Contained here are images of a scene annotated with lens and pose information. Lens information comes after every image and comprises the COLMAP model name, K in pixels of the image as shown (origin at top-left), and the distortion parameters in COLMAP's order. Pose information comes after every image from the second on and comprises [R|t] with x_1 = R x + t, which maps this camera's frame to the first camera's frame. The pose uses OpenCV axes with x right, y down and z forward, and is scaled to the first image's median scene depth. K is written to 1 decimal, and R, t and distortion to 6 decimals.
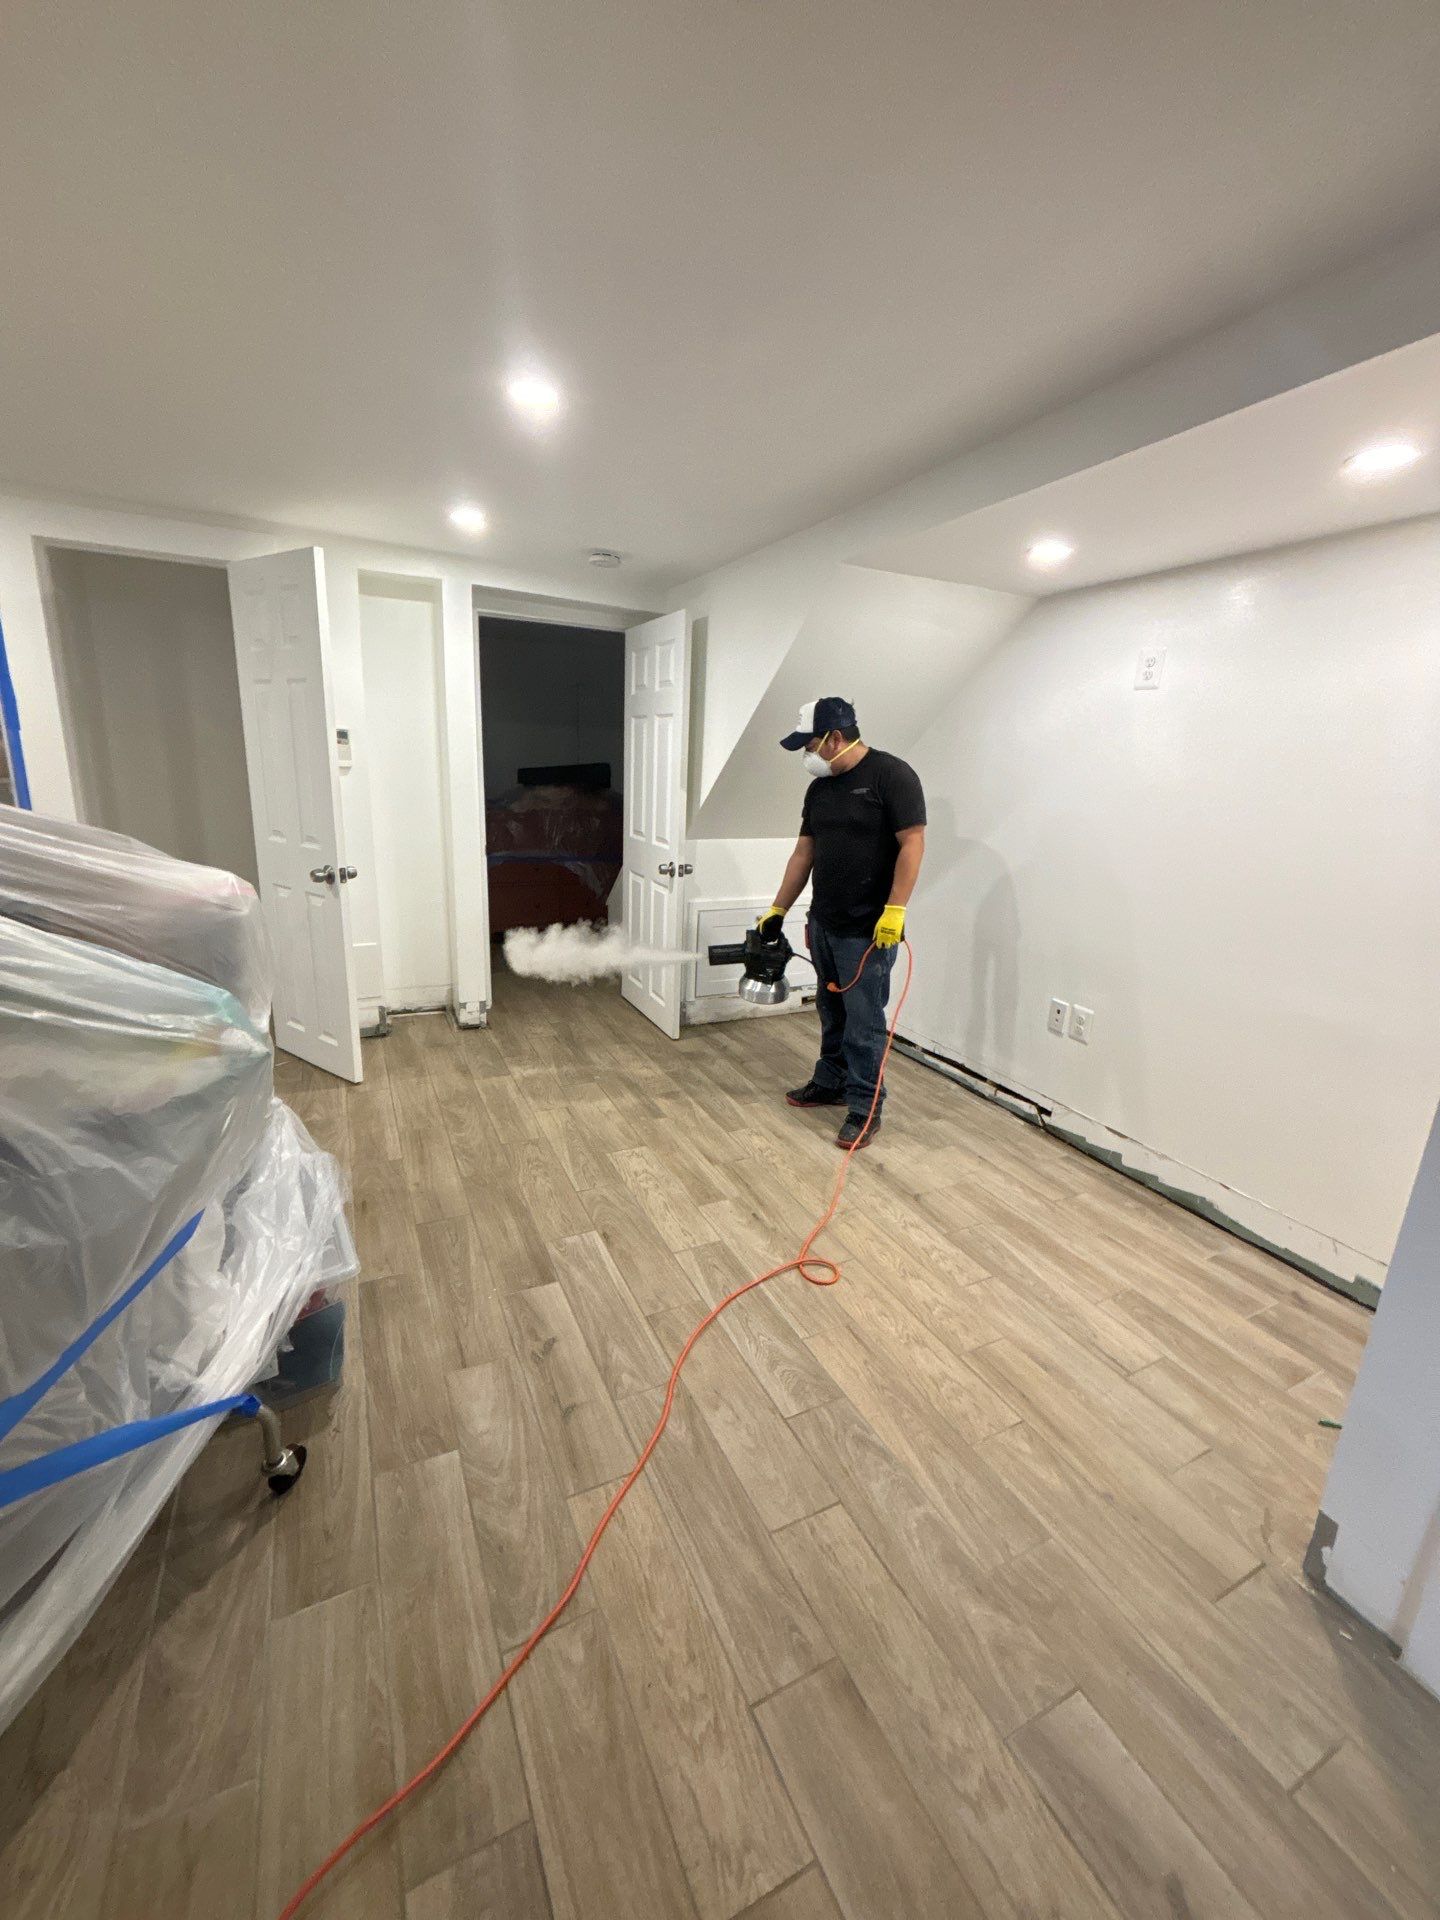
lens RADIAL K [[777.4, 0, 722.8], [0, 777.4, 954.6], [0, 0, 1]] dist [-0.000150, 0.000198]
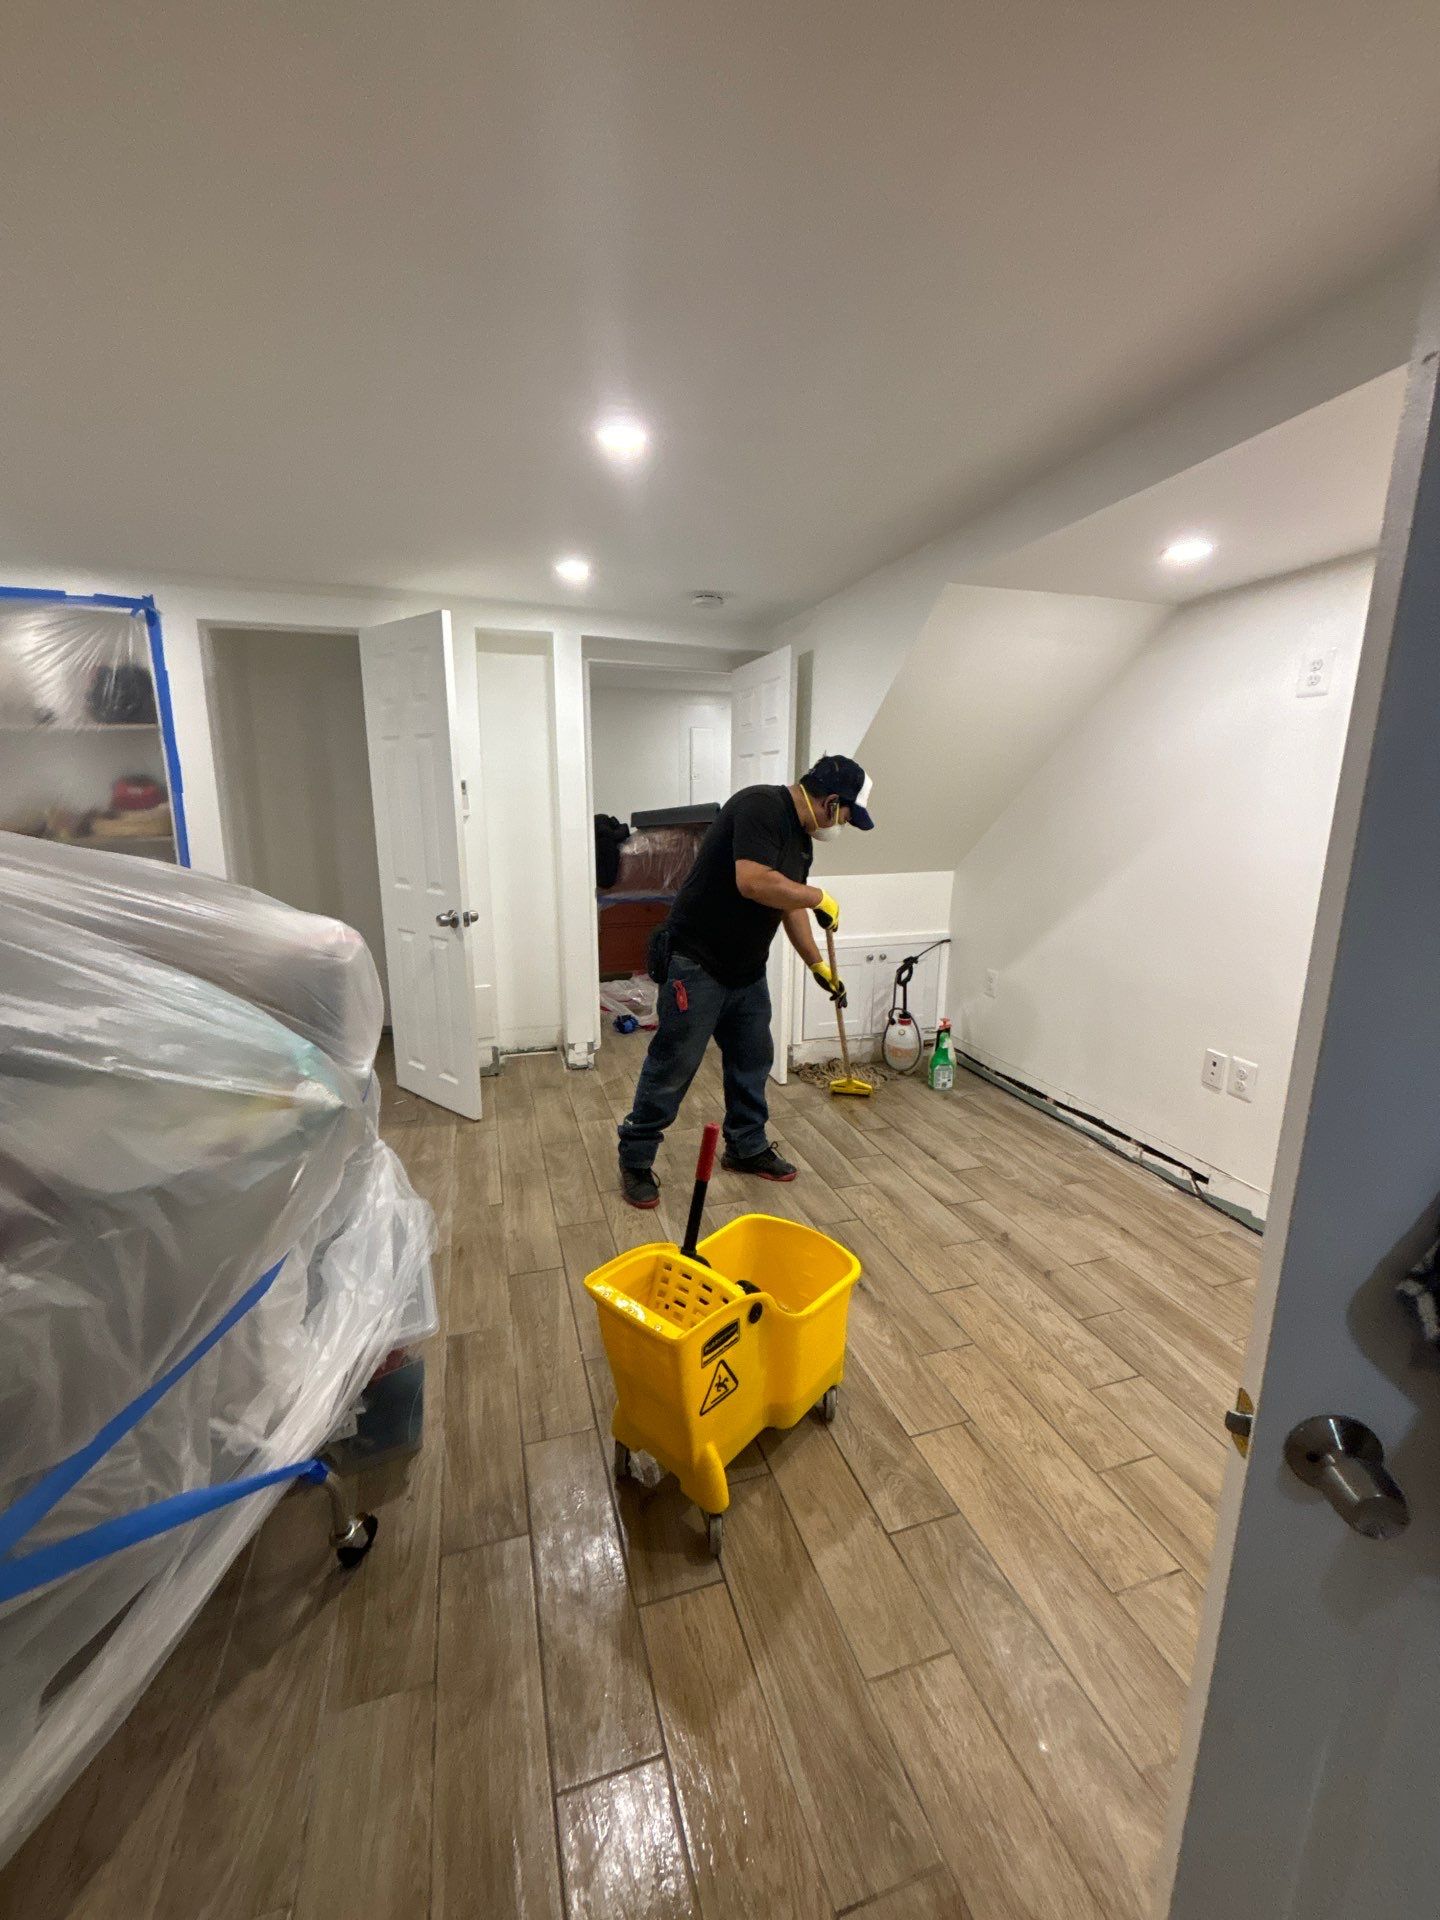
lens RADIAL K [[772.9, 0, 720.0], [0, 772.9, 960.0], [0, 0, 1]] dist [-0.001174, -0.000073]
pose [[0.987586, -0.005785, -0.156973, 0.027212], [-0.000536, 0.999192, -0.040197, -0.012502], [0.157079, 0.039782, 0.986785, 0.070053]]
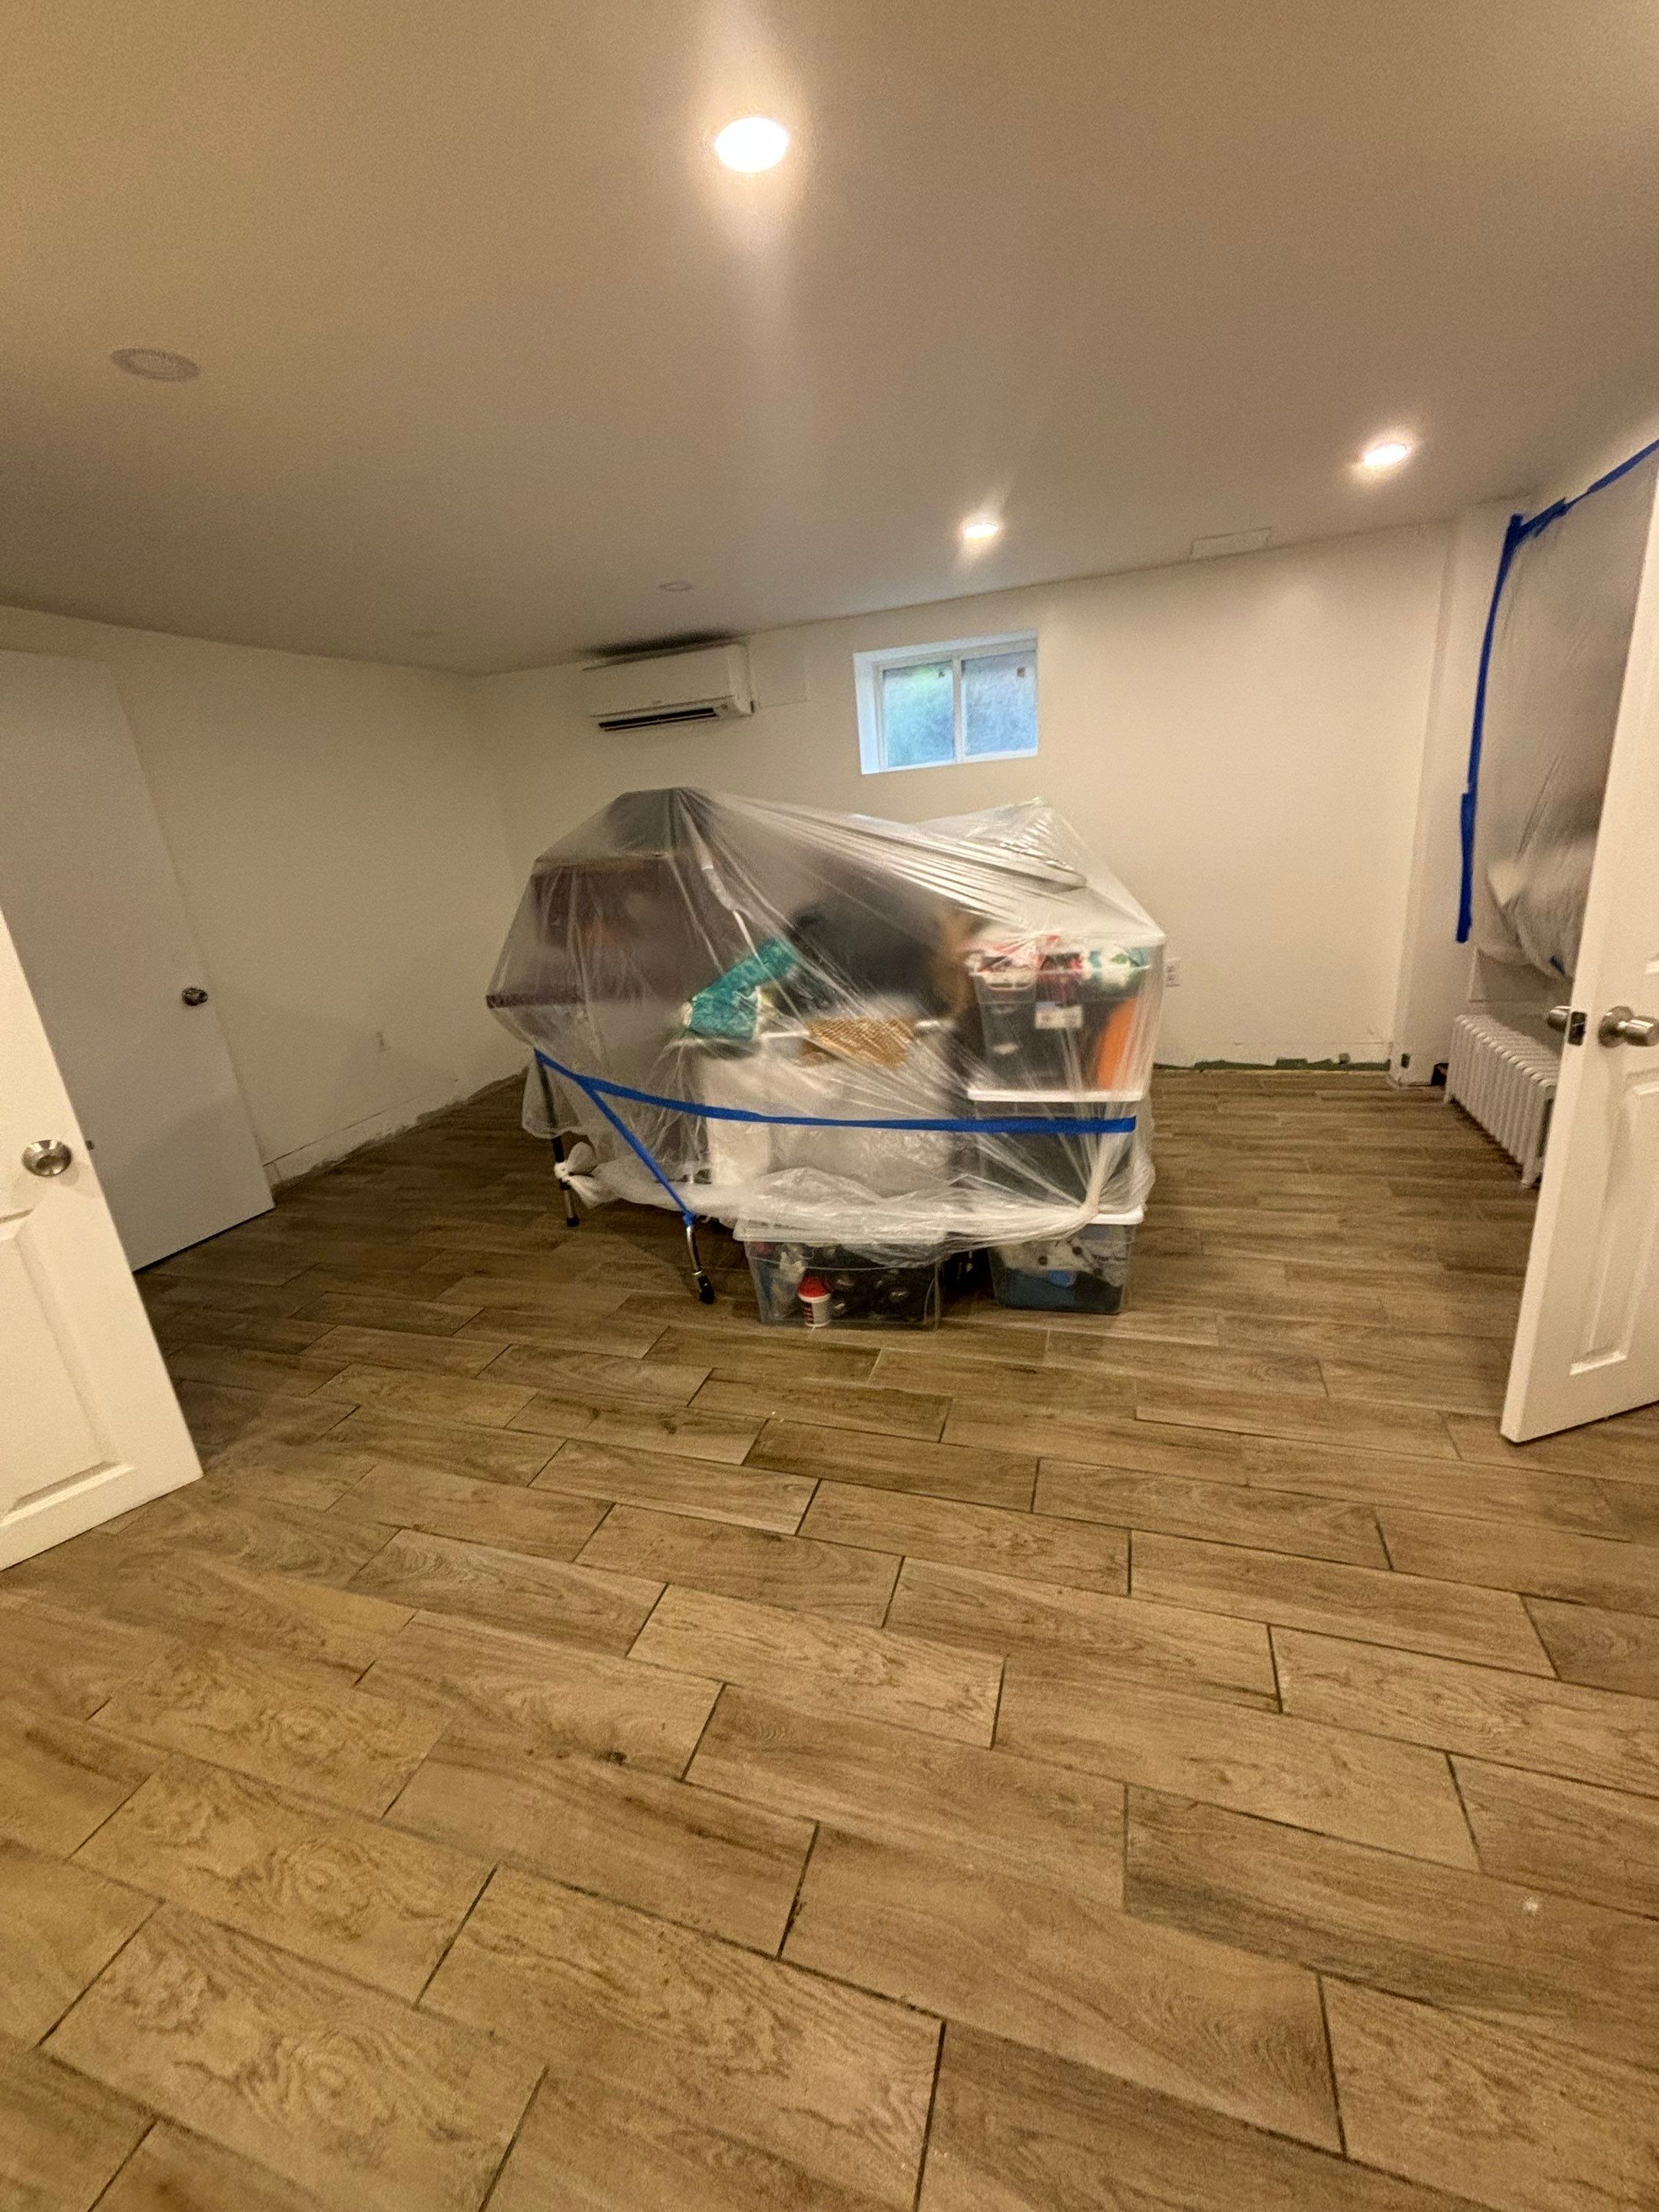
lens RADIAL K [[895.7, 0, 832.7], [0, 895.7, 1099.8], [0, 0, 1]] dist [-0.000150, 0.000198]
pose [[-0.700209, 0.226645, -0.677007, 0.277825], [-0.125503, 0.894430, 0.429237, -0.345802], [0.702820, 0.385523, -0.597843, 1.513313]]
